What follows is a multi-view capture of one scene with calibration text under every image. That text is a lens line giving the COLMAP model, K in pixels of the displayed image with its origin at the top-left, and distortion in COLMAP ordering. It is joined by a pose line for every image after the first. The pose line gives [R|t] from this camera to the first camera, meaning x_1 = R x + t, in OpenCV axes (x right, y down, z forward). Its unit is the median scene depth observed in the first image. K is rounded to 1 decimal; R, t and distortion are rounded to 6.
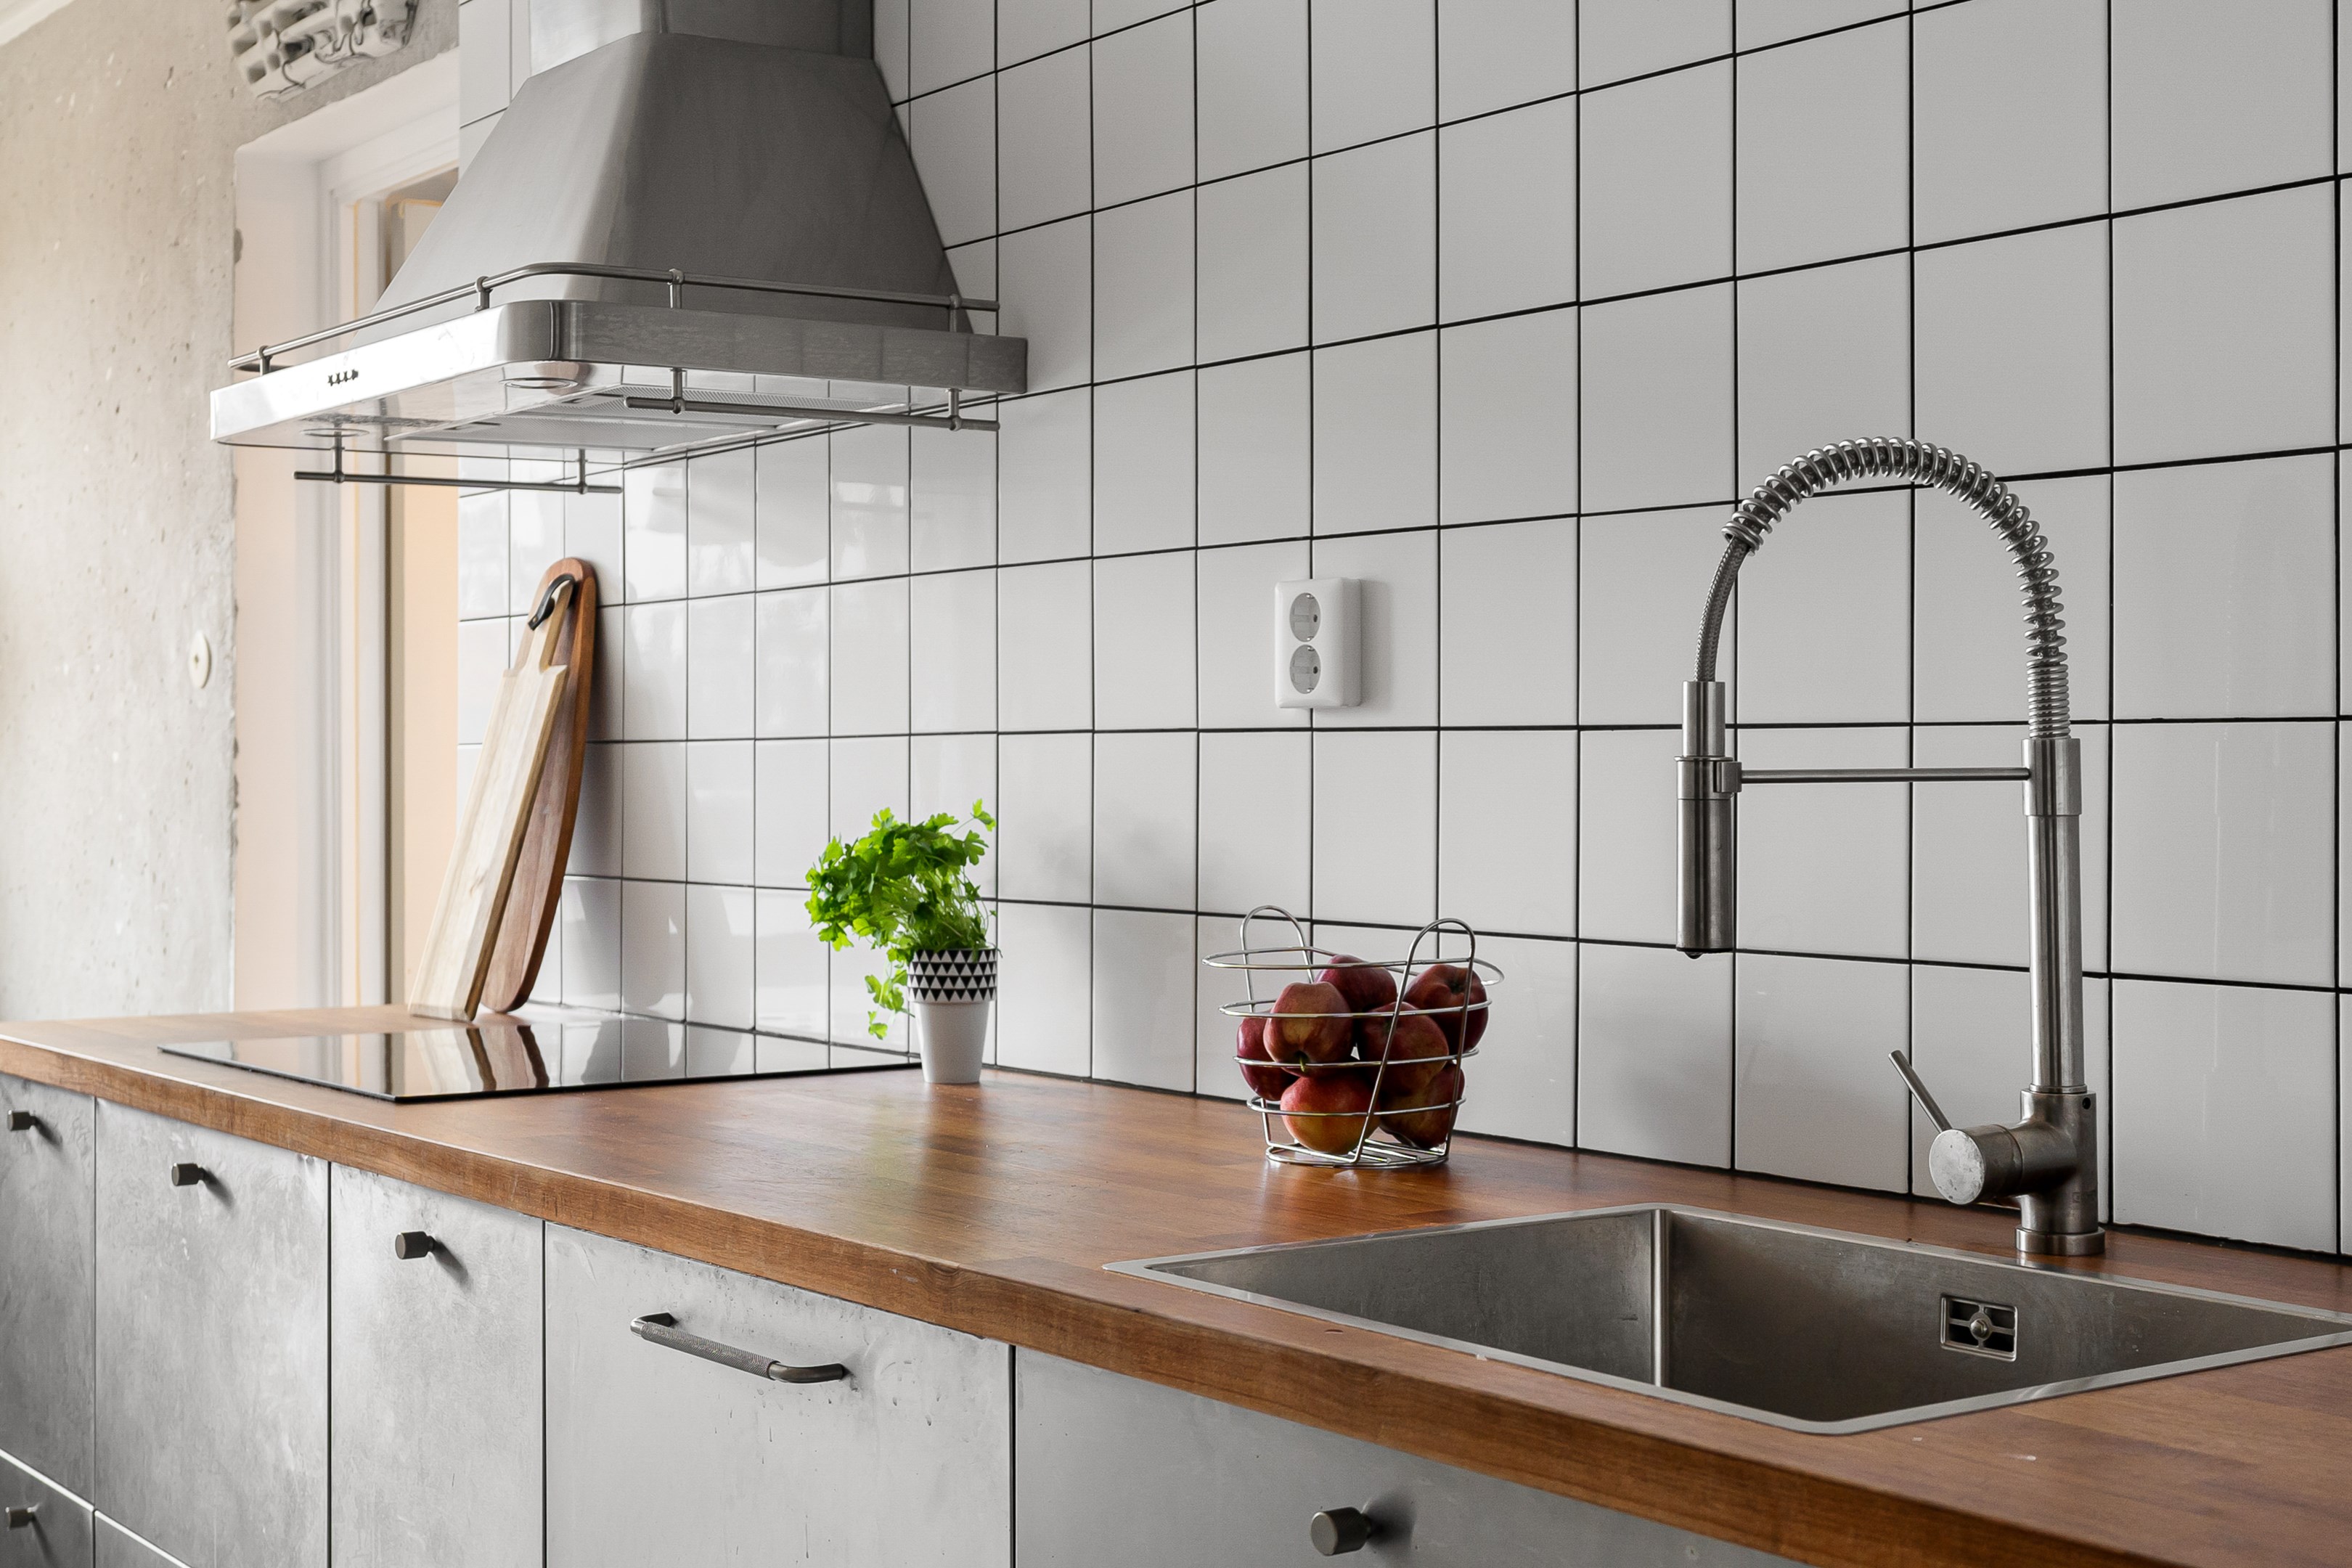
lens RADIAL K [[3179.0, 0, 1176.0], [0, 3179.0, 784.0], [0, 0, 1]] dist [-0.002333, -0.002224]
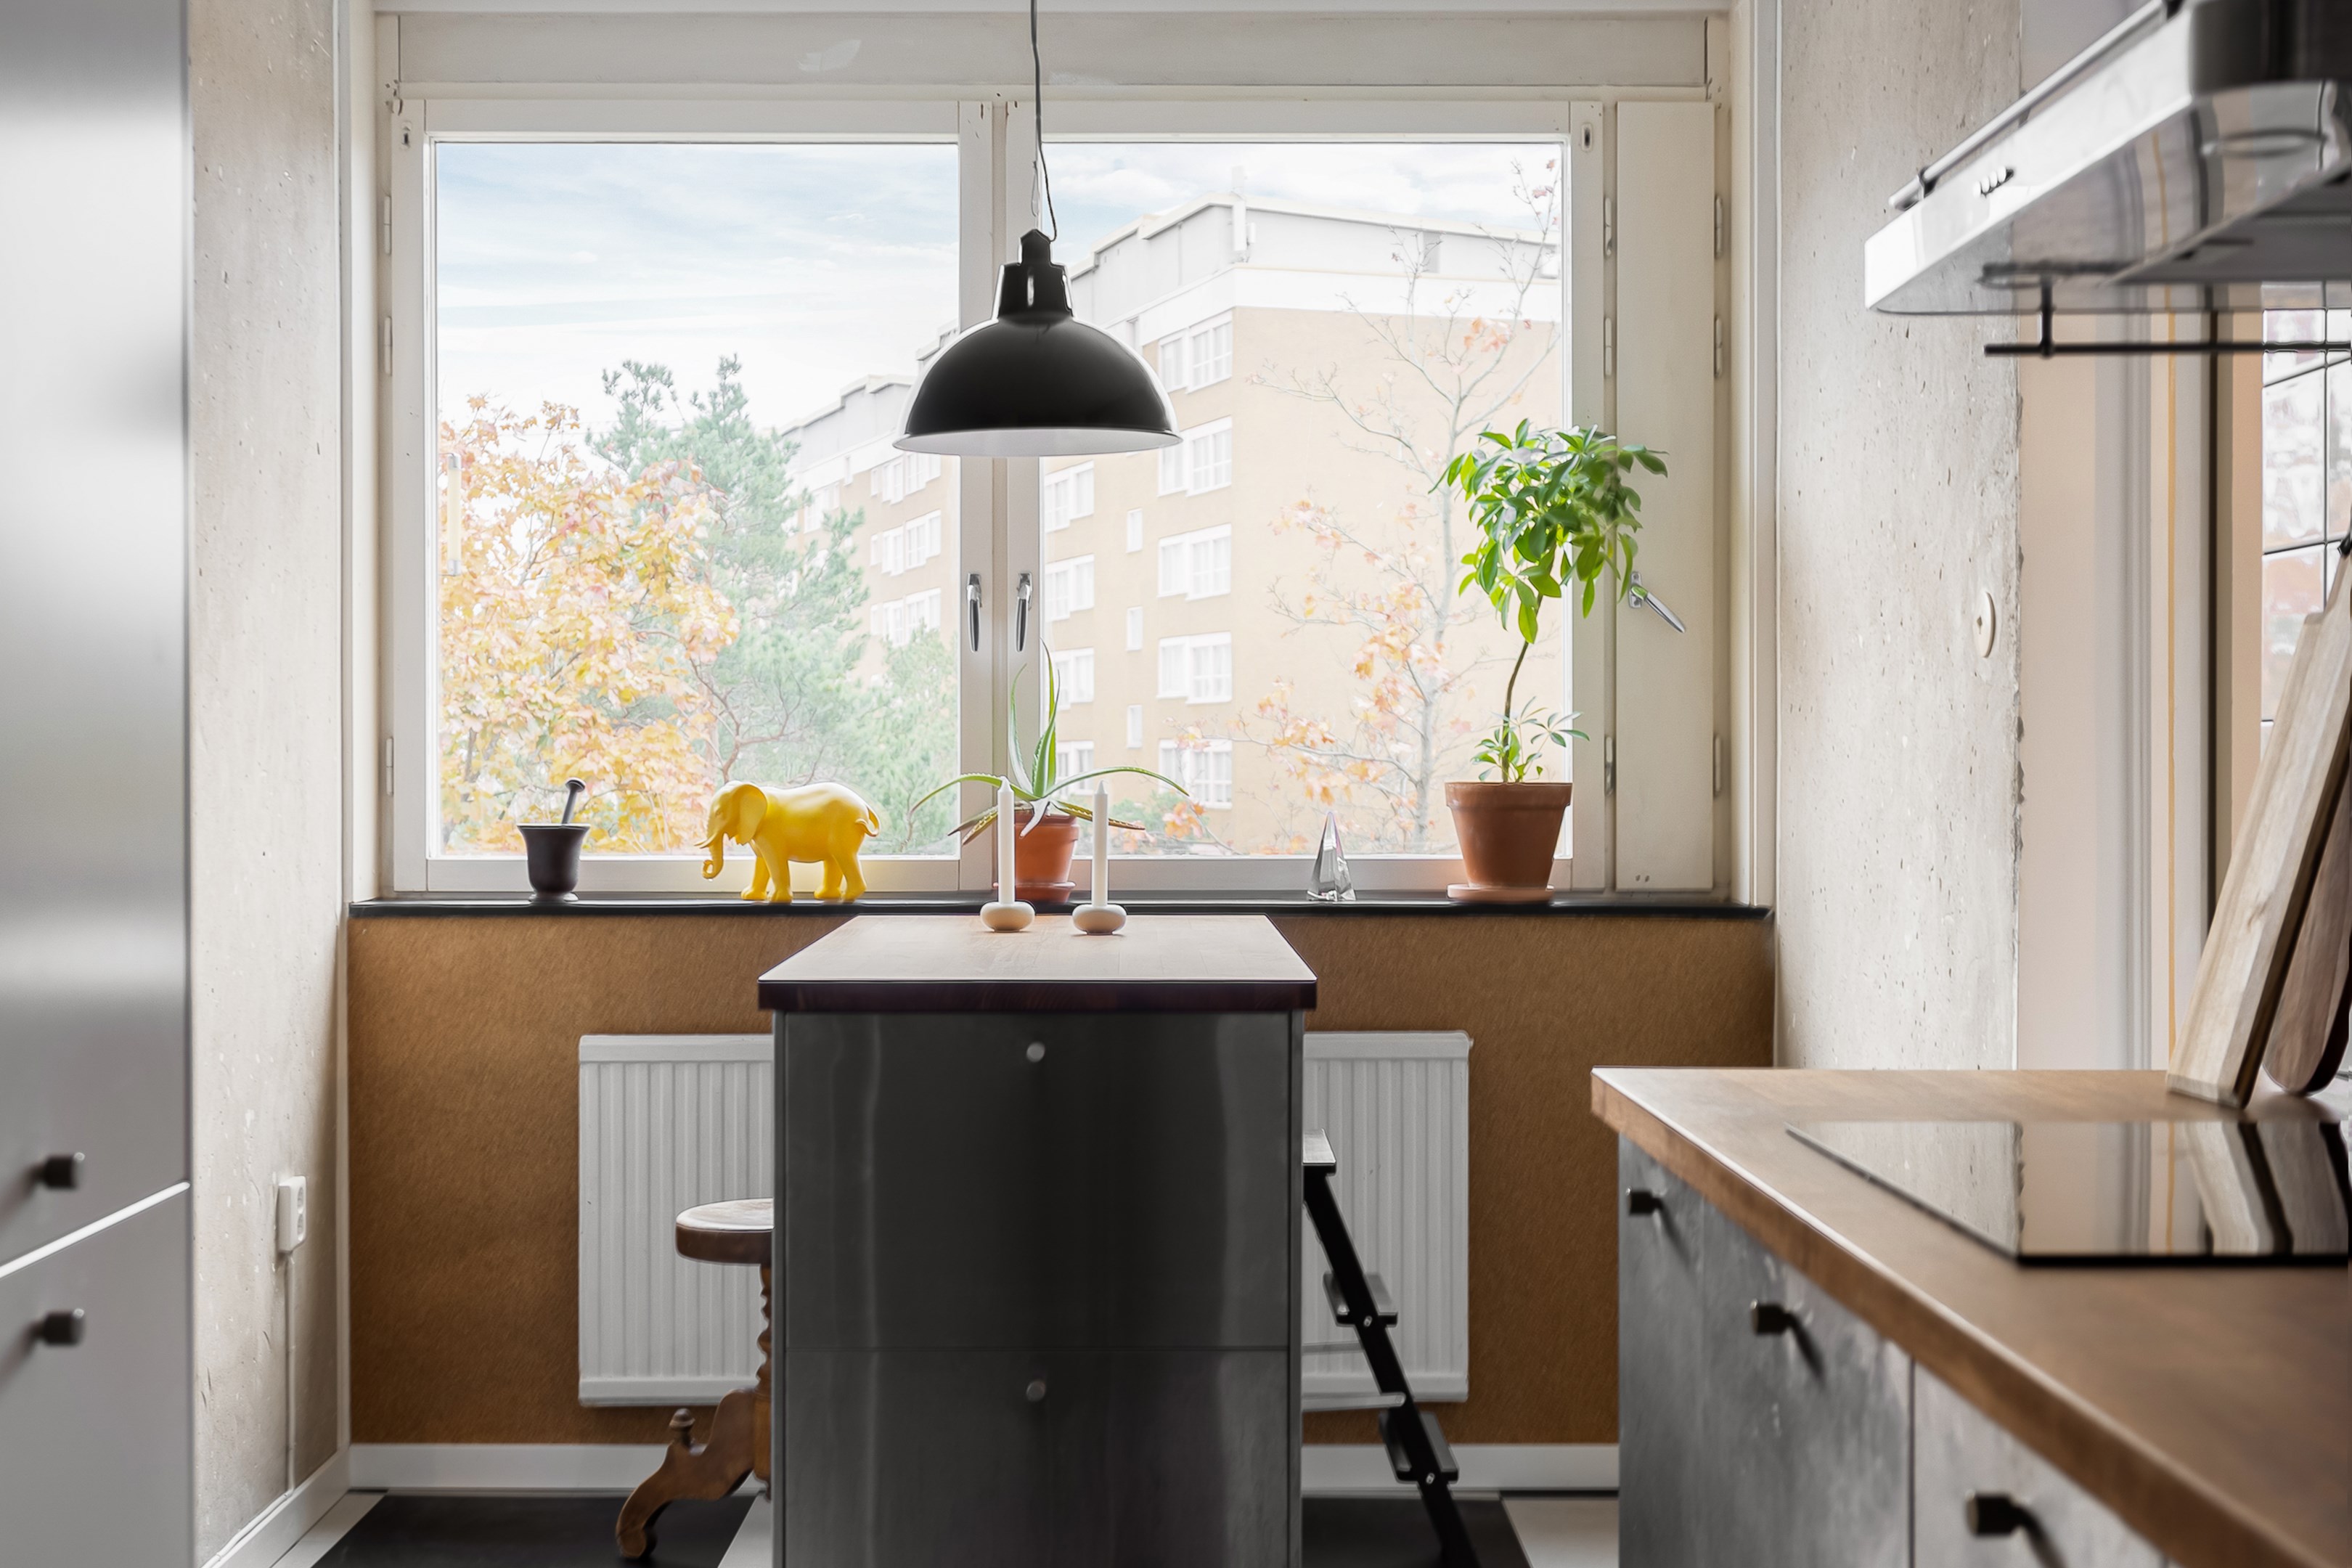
lens RADIAL K [[3115.6, 0, 1176.0], [0, 3115.6, 784.0], [0, 0, 1]] dist [0.008349, -0.004277]
pose [[0.815968, 0.004914, -0.578076, -0.010084], [-0.003105, 0.999987, 0.004118, 0.000148], [0.578089, -0.001565, 0.815973, 0.221715]]
